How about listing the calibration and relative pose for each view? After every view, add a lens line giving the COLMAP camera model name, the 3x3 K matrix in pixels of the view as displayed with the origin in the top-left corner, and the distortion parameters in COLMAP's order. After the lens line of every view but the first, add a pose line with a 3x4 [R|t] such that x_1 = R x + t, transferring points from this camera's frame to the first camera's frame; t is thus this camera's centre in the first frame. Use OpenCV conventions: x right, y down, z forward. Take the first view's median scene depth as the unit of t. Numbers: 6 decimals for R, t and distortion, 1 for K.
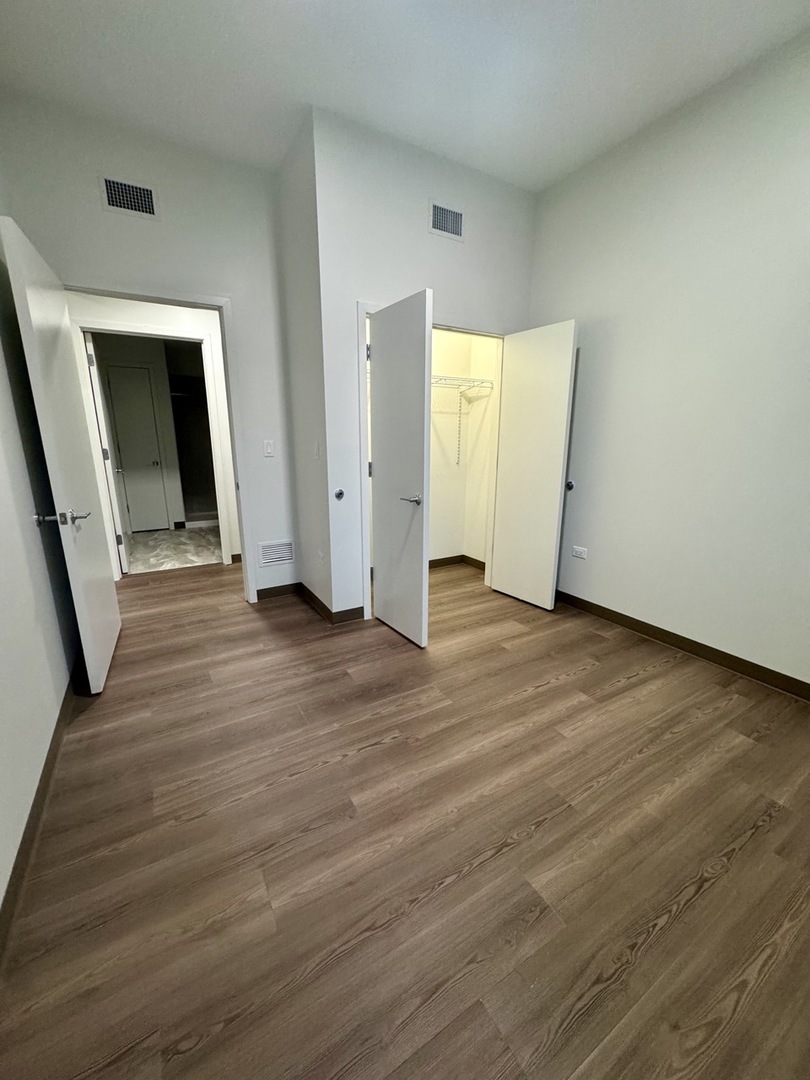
lens RADIAL K [[429.2, 0, 405.0], [0, 429.2, 540.0], [0, 0, 1]] dist [0.000216, 0.000049]
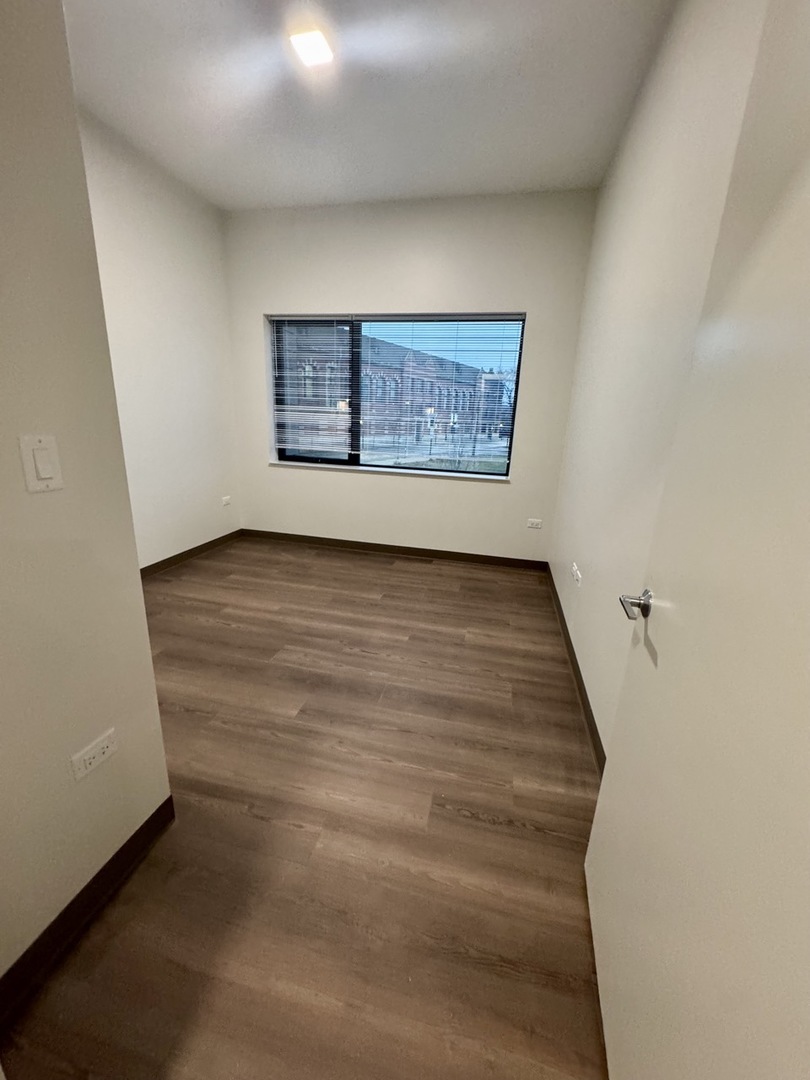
lens RADIAL K [[429.2, 0, 405.0], [0, 429.2, 540.0], [0, 0, 1]] dist [0.000216, 0.000049]
pose [[-0.722652, -0.221512, 0.654757, -0.920356], [0.120112, 0.892605, 0.434545, -0.389225], [-0.680696, 0.392669, -0.618437, 1.535544]]
